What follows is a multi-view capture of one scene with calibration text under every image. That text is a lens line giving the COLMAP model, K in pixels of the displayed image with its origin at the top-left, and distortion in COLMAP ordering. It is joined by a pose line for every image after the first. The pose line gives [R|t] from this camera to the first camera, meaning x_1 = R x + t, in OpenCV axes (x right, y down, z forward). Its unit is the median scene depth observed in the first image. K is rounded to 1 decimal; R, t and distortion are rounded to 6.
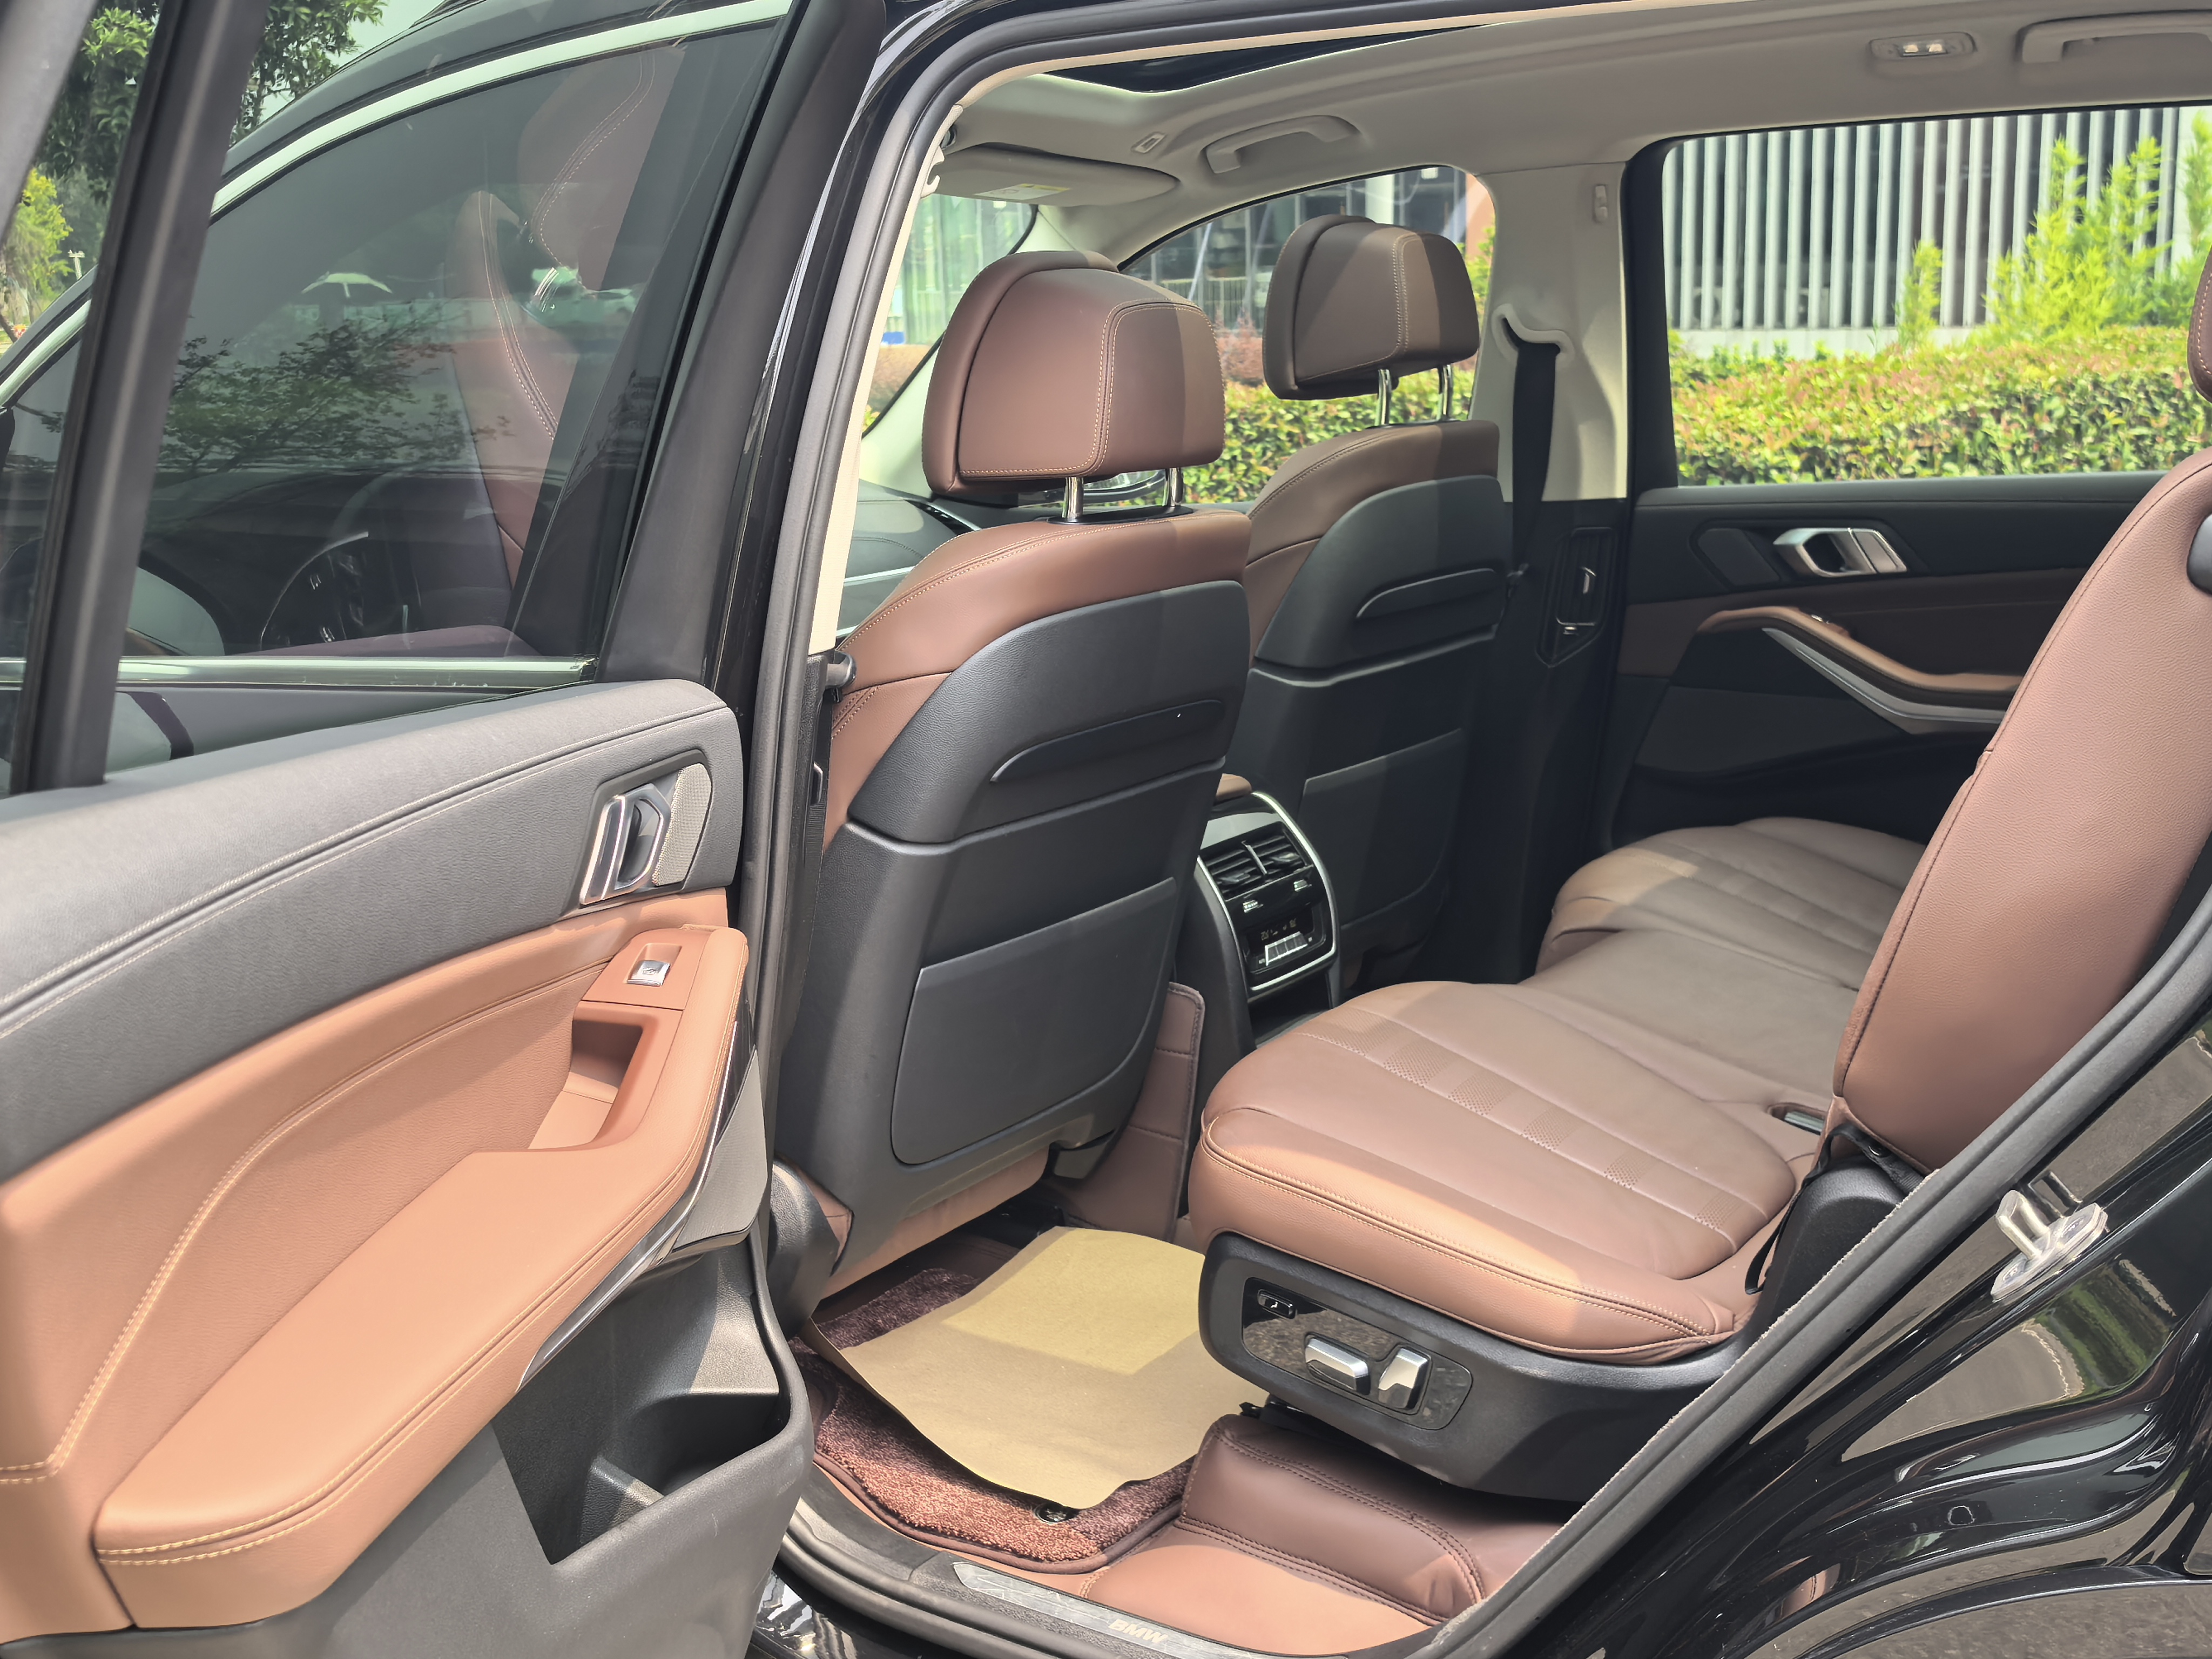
lens RADIAL K [[2420.3, 0, 1118.0], [0, 2420.3, 832.6], [0, 0, 1]] dist [0.226191, -0.657470]
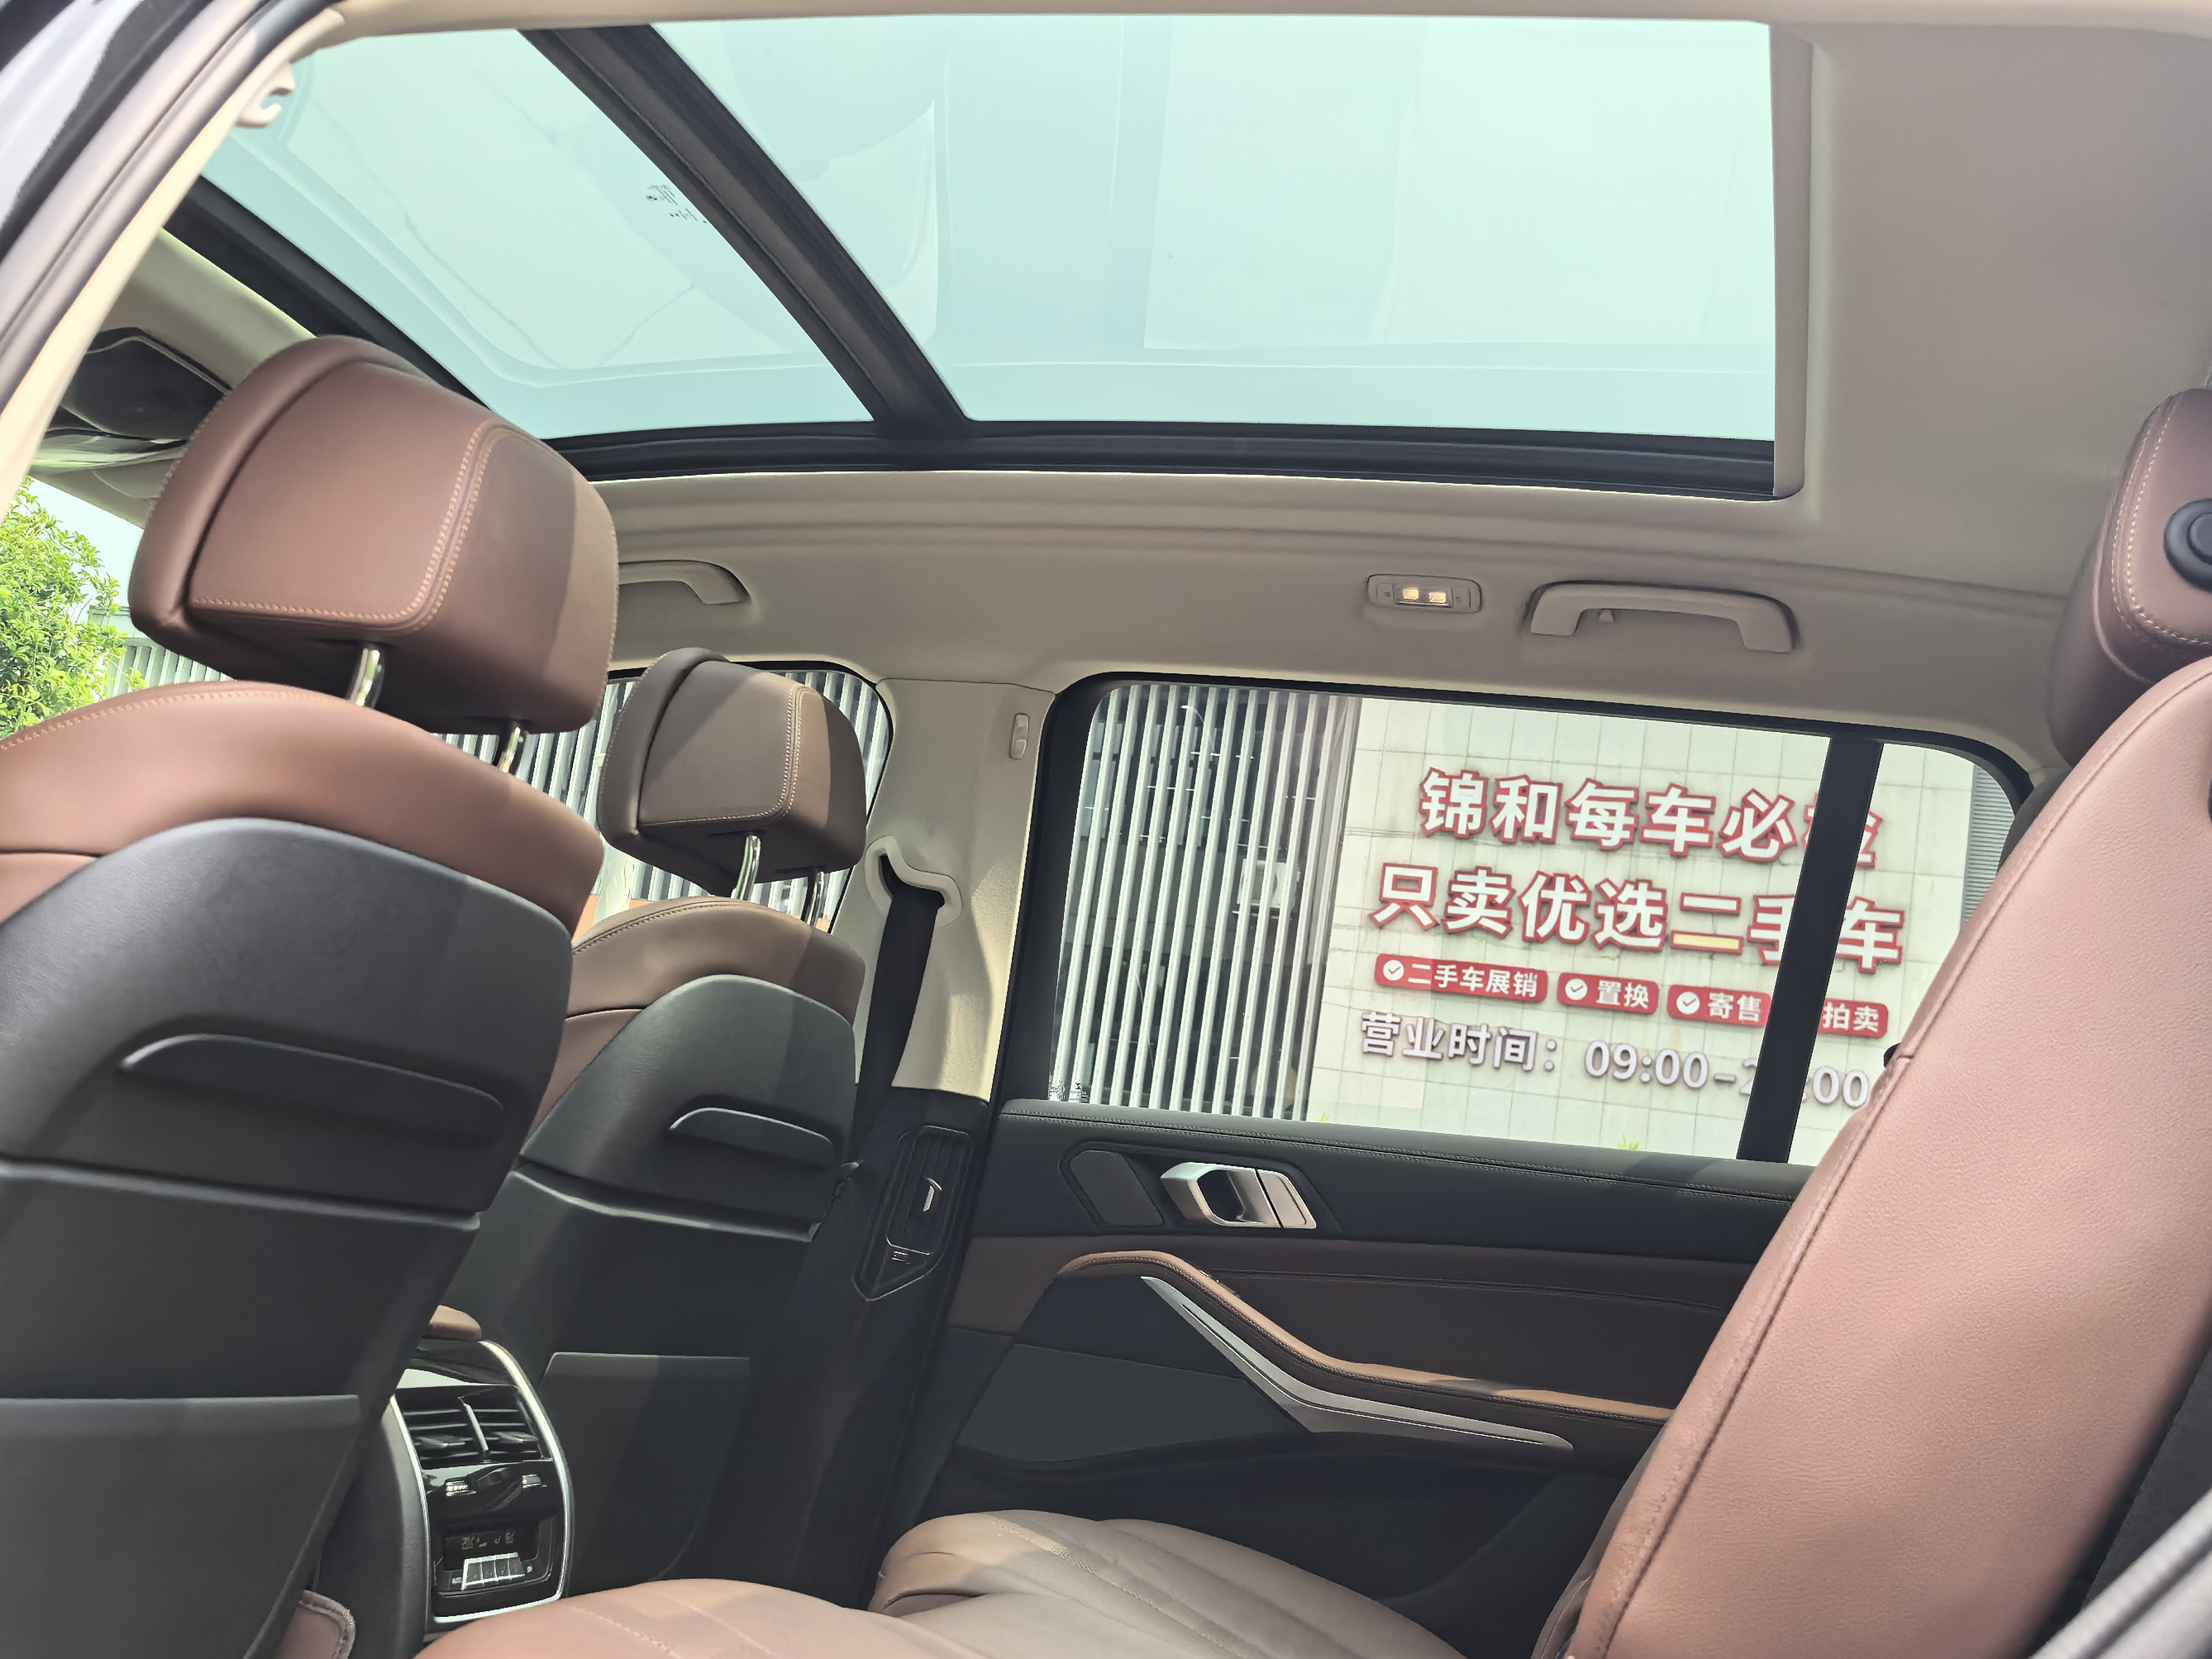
lens RADIAL K [[2439.0, 0, 1093.5], [0, 2439.0, 865.1], [0, 0, 1]] dist [0.242024, -0.776601]
pose [[0.933539, 0.214742, 0.287038, -0.012573], [-0.103565, 0.928136, -0.357543, 0.091839], [-0.343190, 0.304053, 0.888691, 0.286435]]
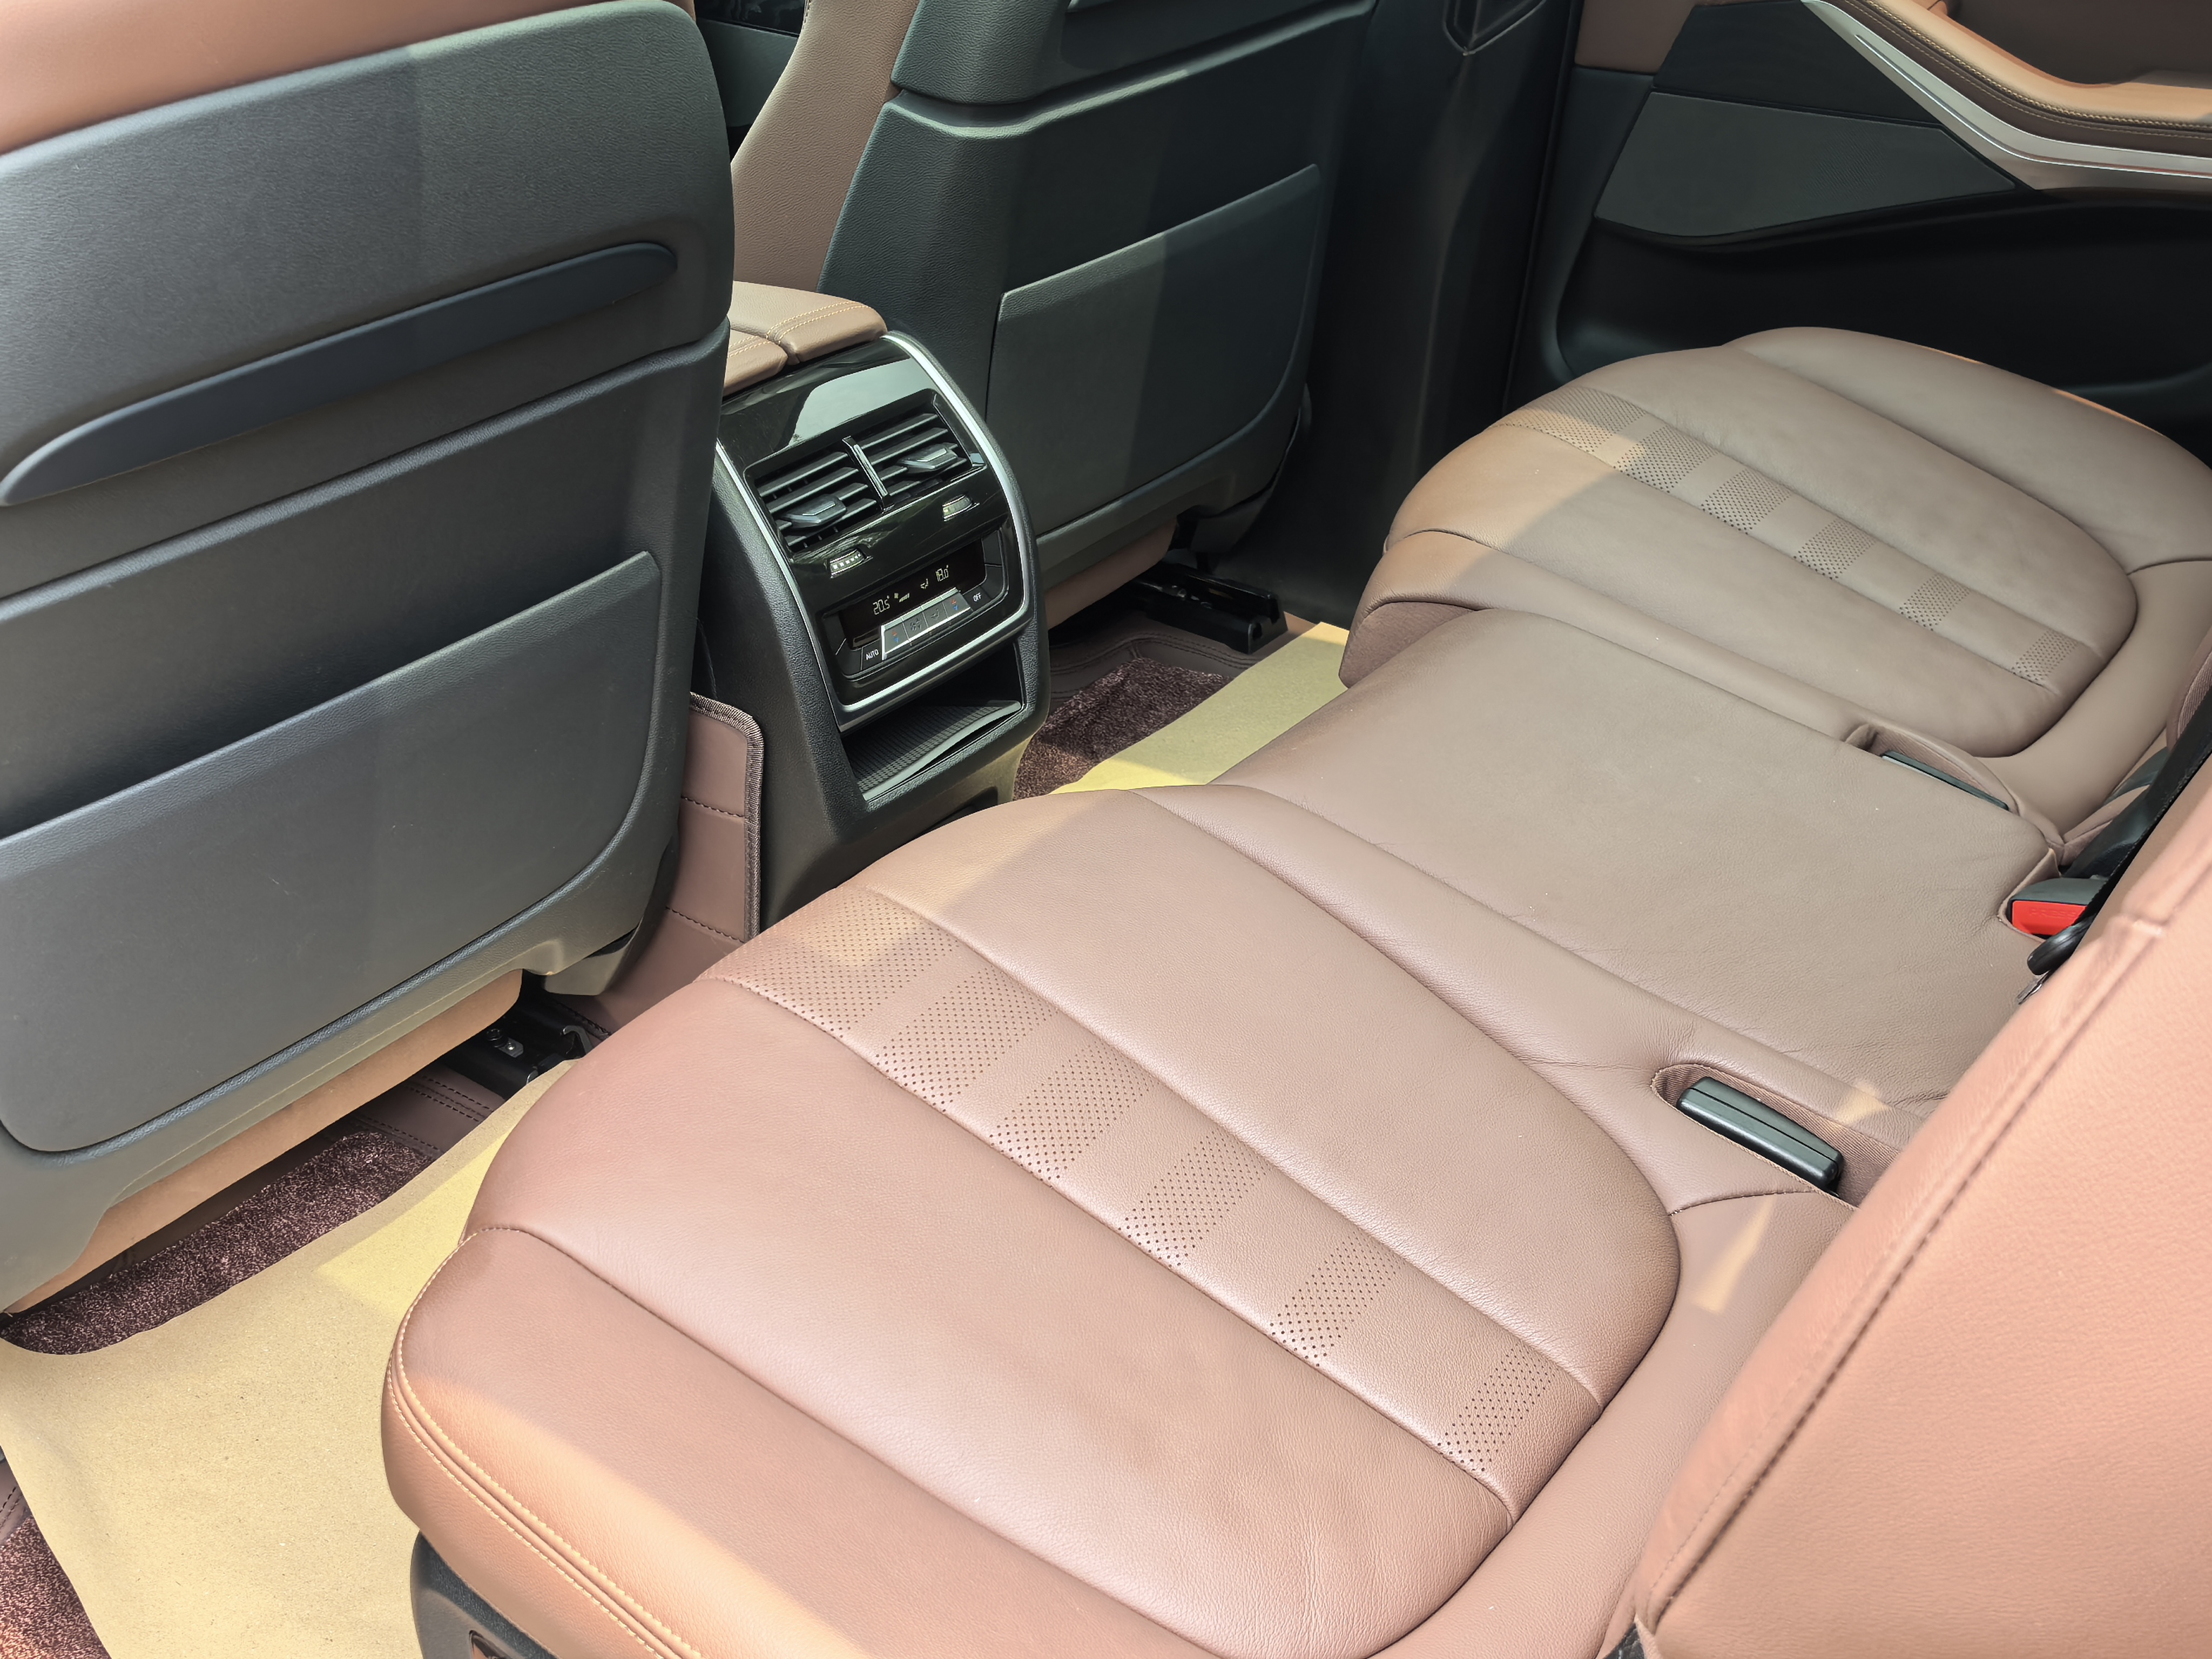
lens RADIAL K [[2439.0, 0, 1093.5], [0, 2439.0, 865.1], [0, 0, 1]] dist [0.242024, -0.776601]
pose [[0.998984, 0.002485, -0.044989, 0.135081], [0.010849, 0.955836, 0.293701, -0.069507], [0.043732, -0.293890, 0.954838, 0.404996]]
